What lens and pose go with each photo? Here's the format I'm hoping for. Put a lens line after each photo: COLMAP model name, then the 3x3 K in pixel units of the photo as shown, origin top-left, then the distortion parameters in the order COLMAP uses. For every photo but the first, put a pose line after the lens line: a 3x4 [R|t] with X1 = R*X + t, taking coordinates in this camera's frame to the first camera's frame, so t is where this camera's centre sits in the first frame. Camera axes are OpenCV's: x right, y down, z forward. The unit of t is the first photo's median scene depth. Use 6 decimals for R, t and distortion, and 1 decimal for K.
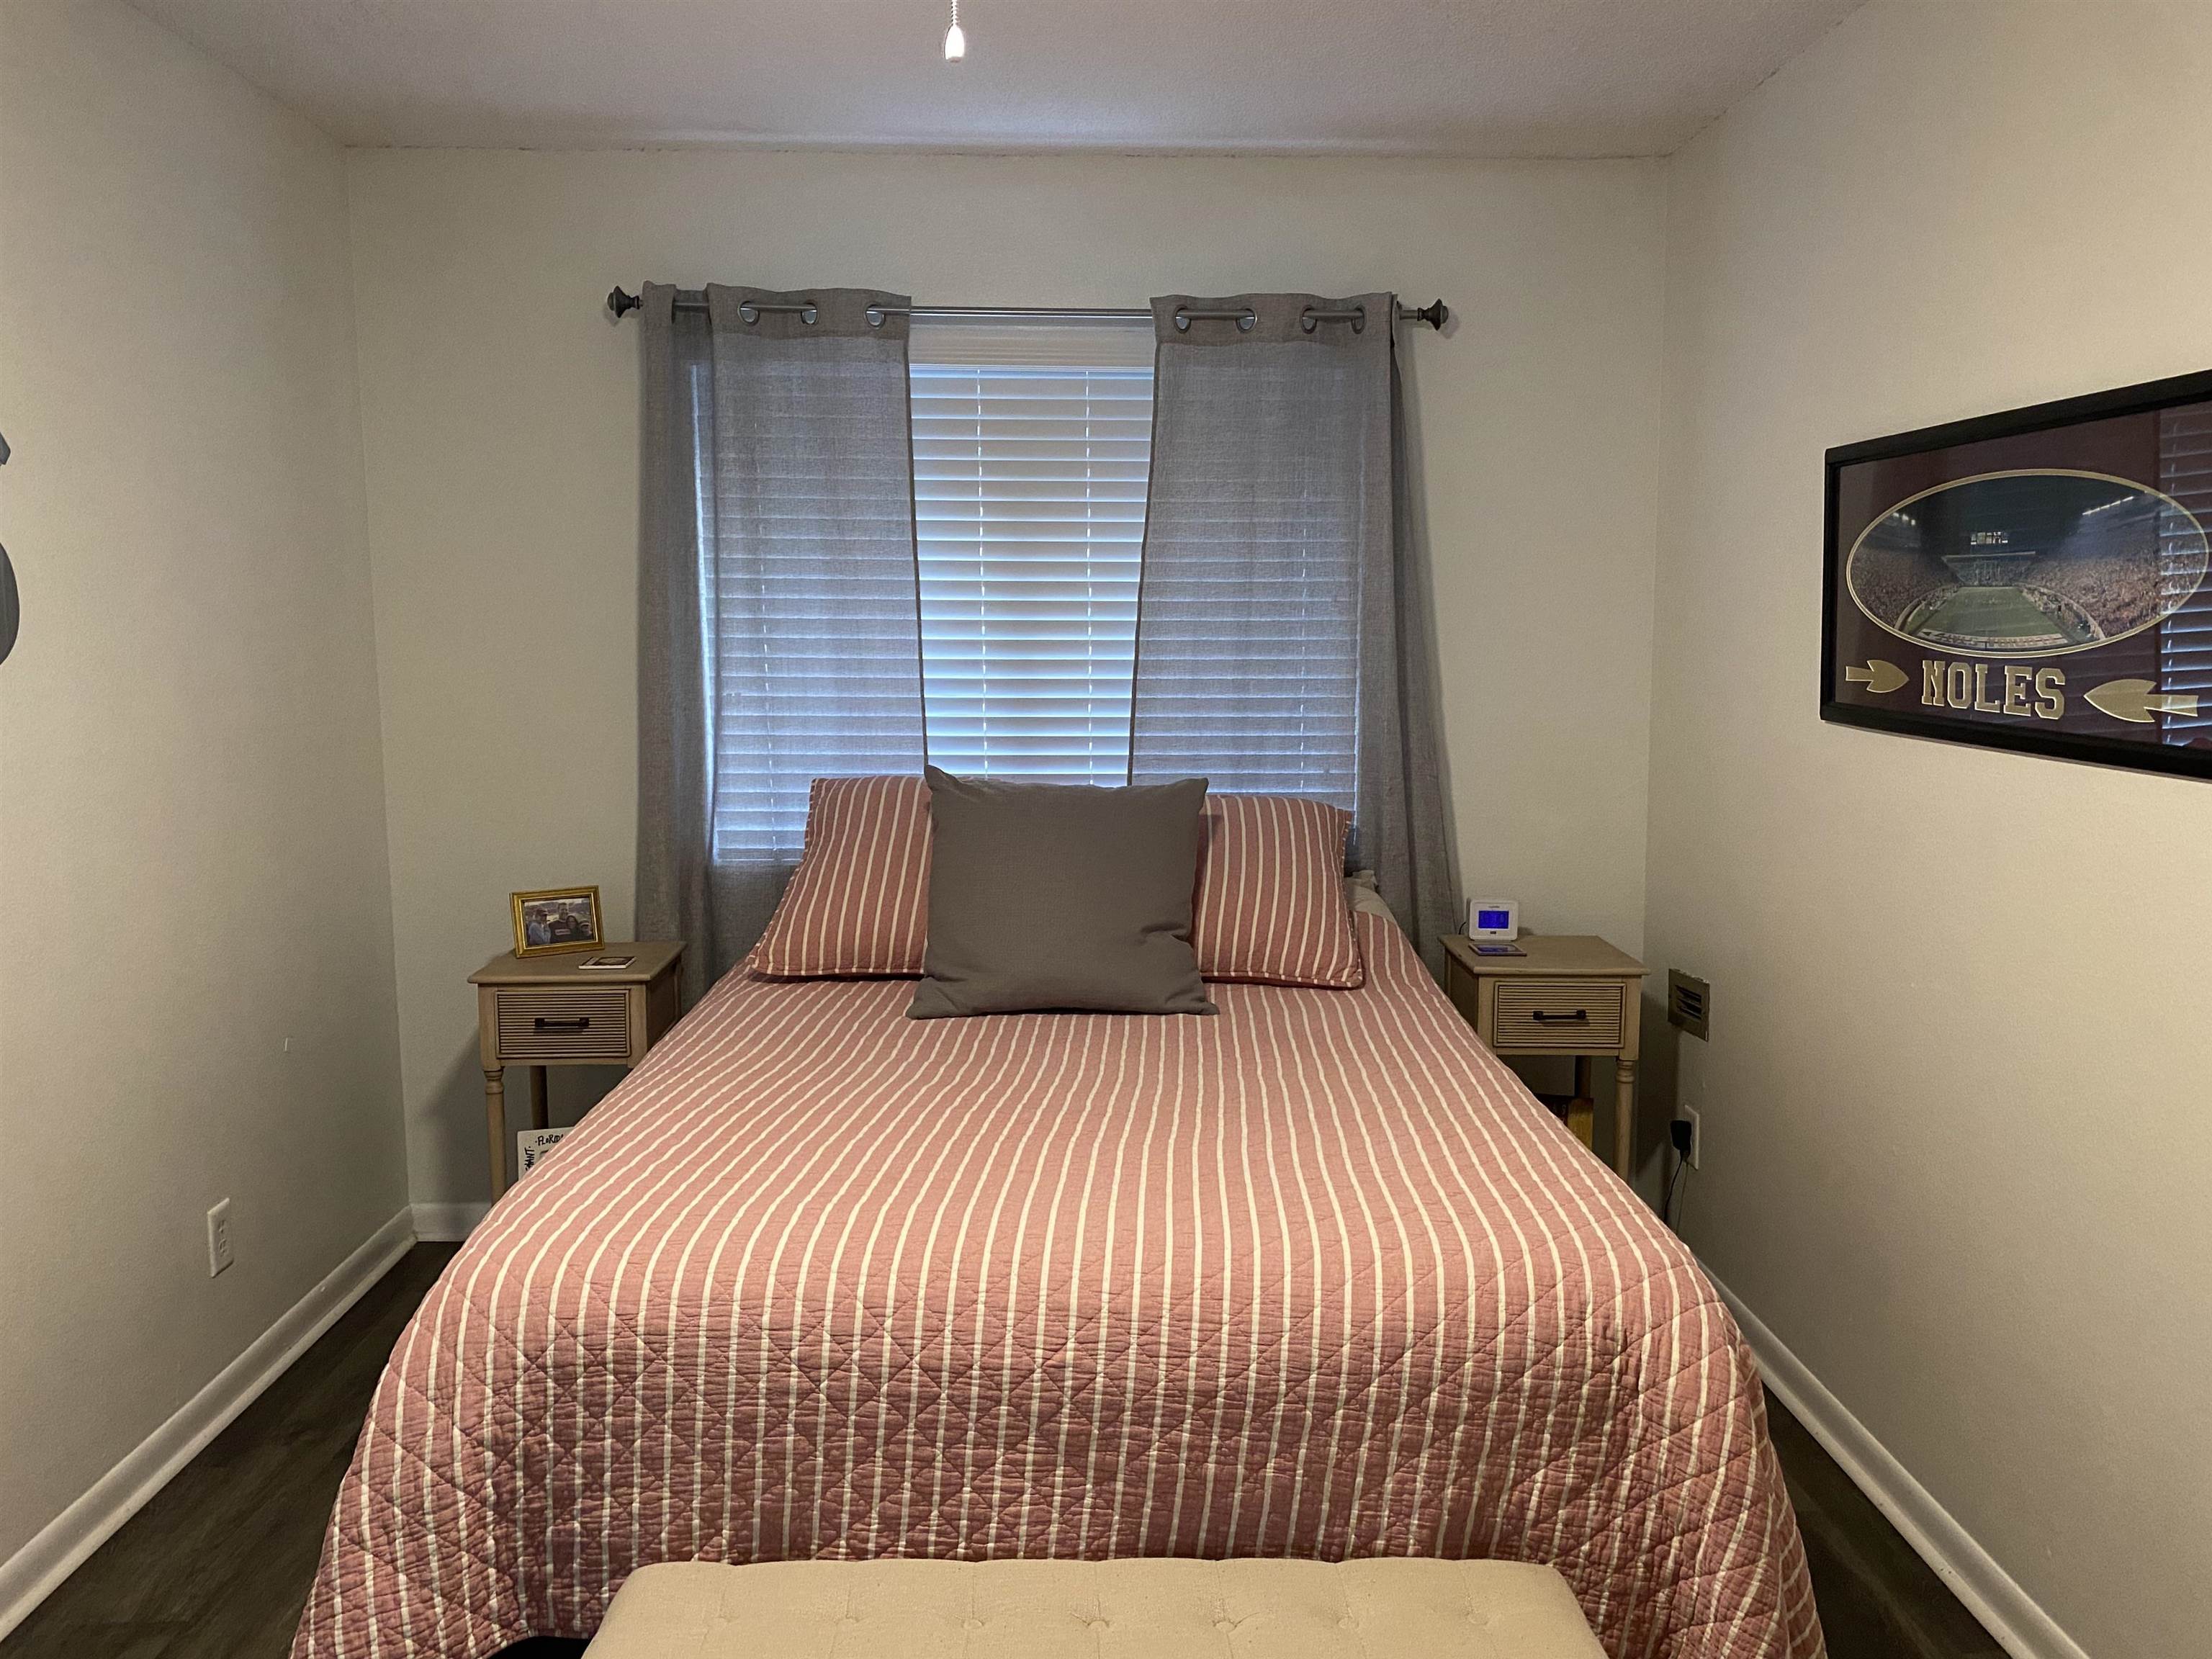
lens RADIAL K [[1680.6, 0, 1117.3], [0, 1680.6, 830.0], [0, 0, 1]] dist [0.003985, -0.008008]
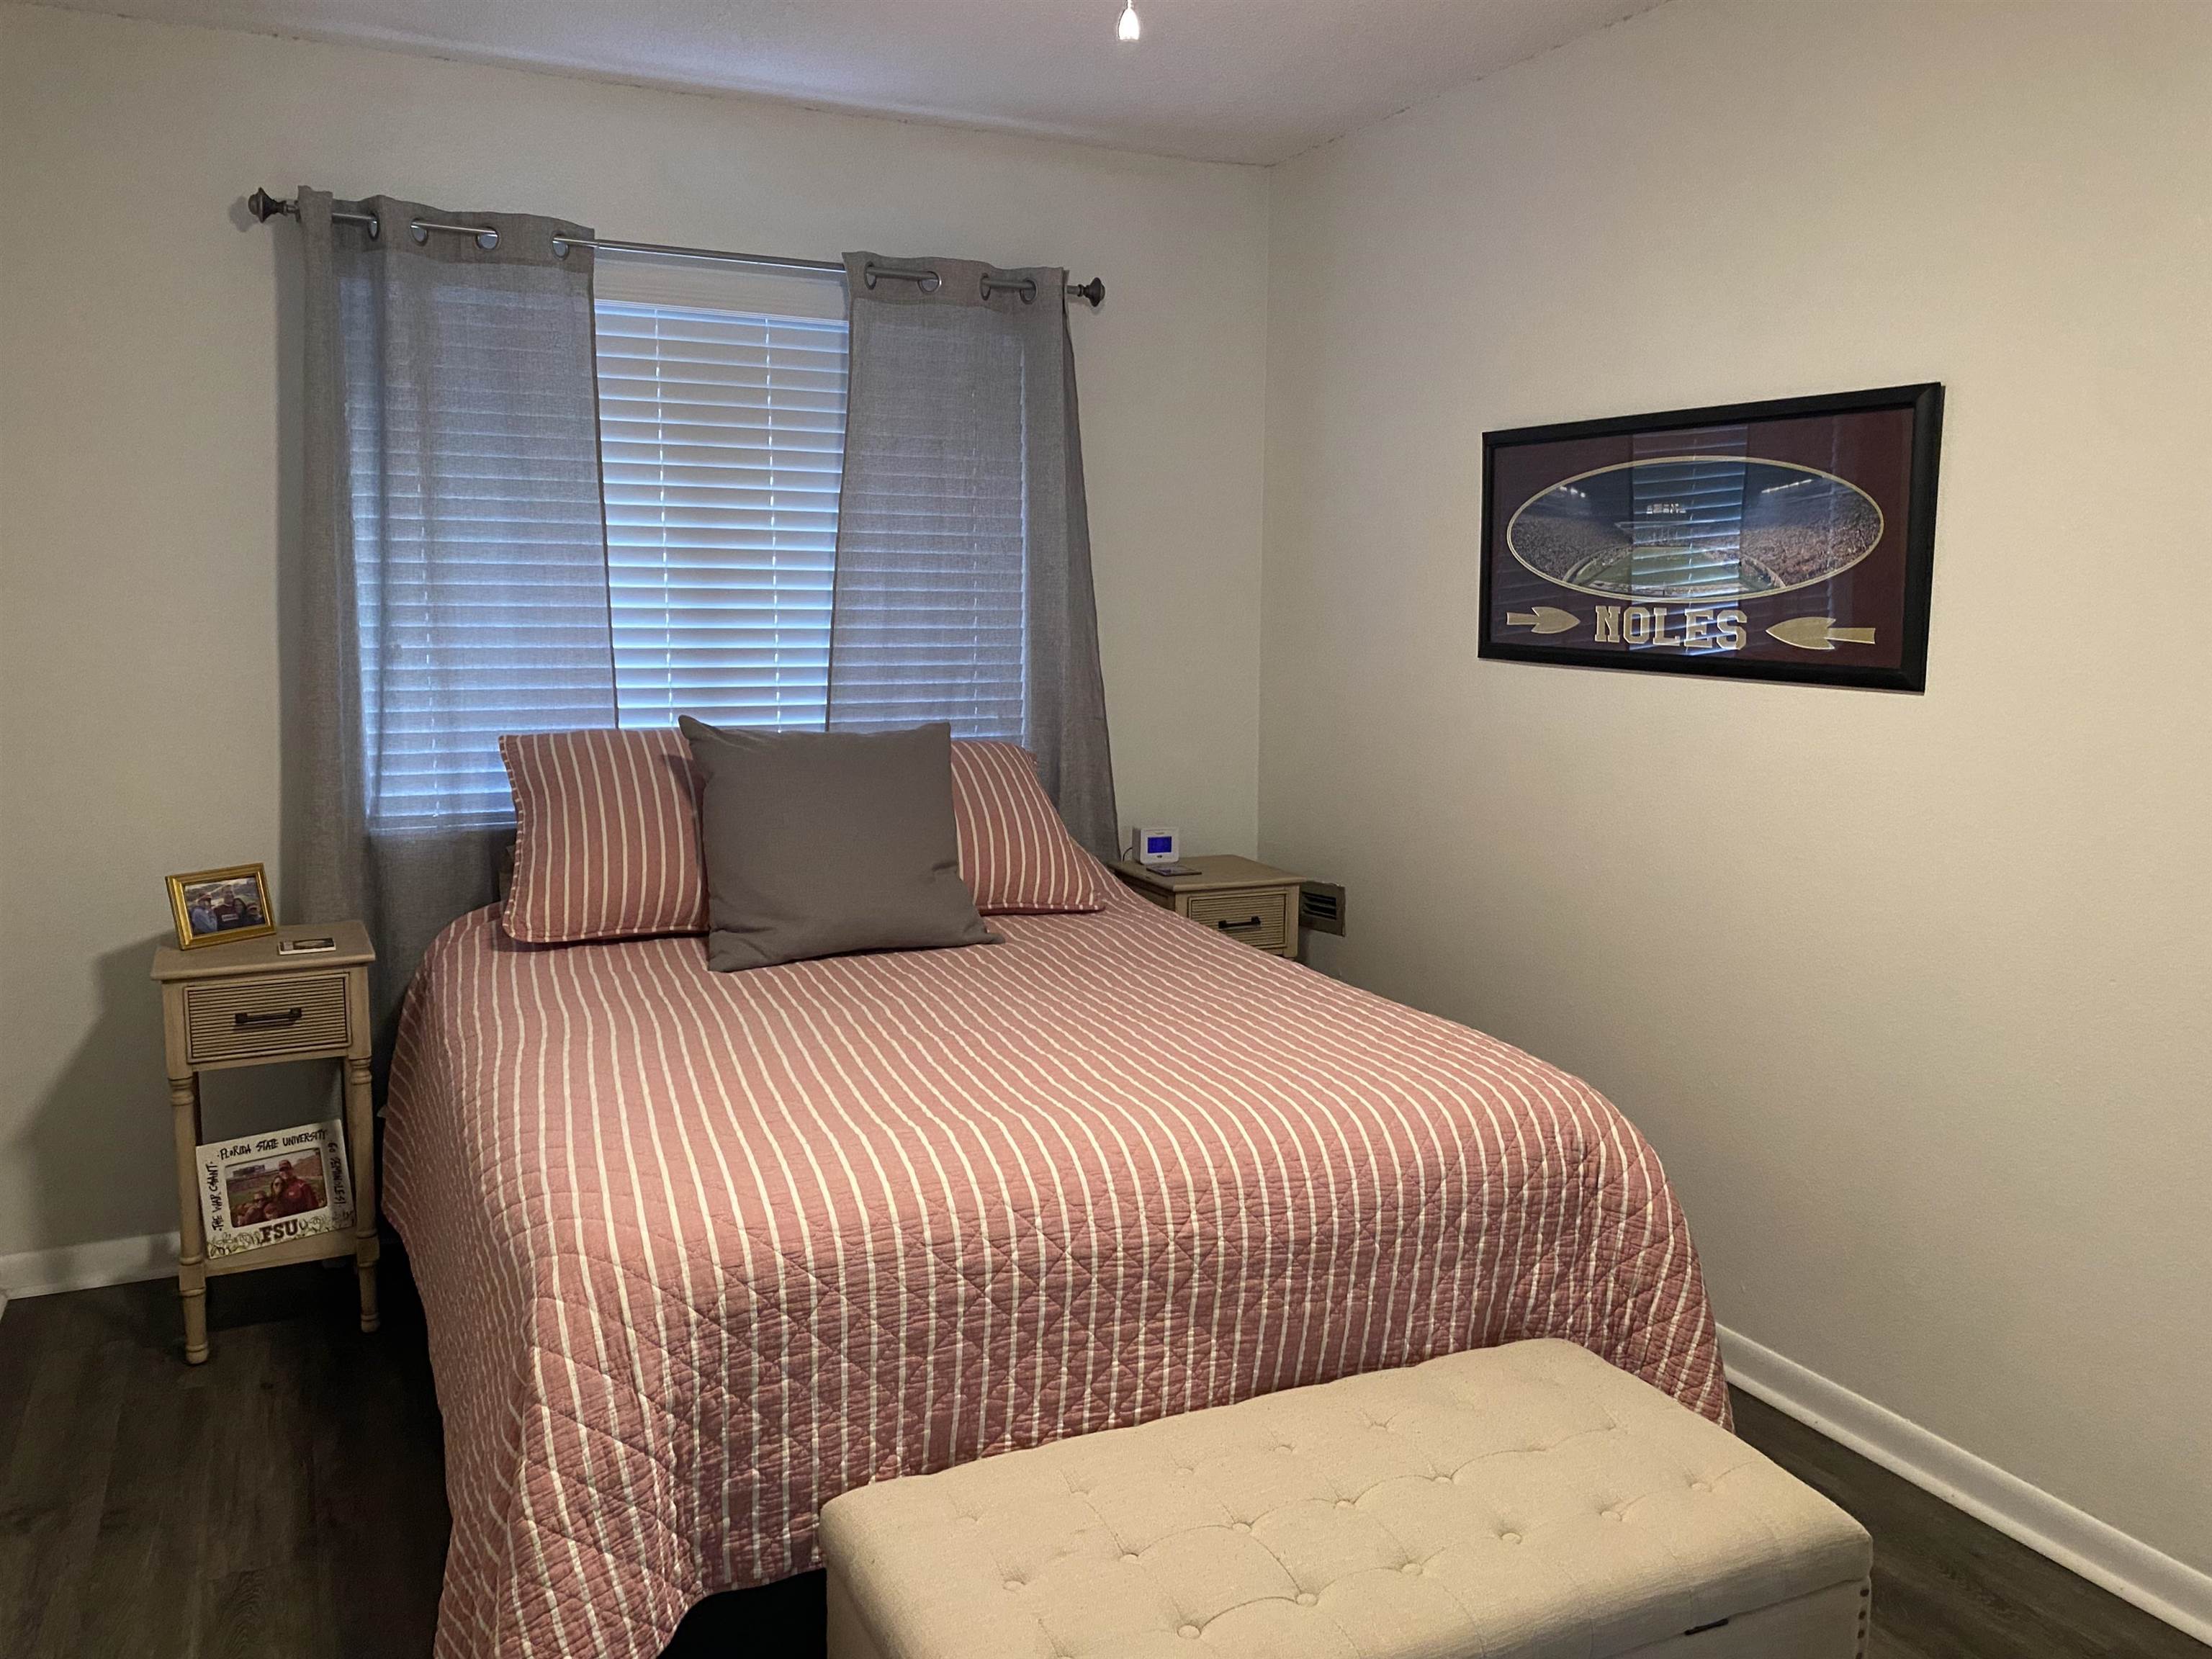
lens RADIAL K [[1673.4, 0, 1097.2], [0, 1673.4, 812.7], [0, 0, 1]] dist [0.076646, -0.196321]
pose [[0.912255, -0.048357, 0.406758, -0.523399], [0.043586, 0.998829, 0.020993, 0.013783], [-0.407297, -0.001422, 0.913295, 0.013103]]
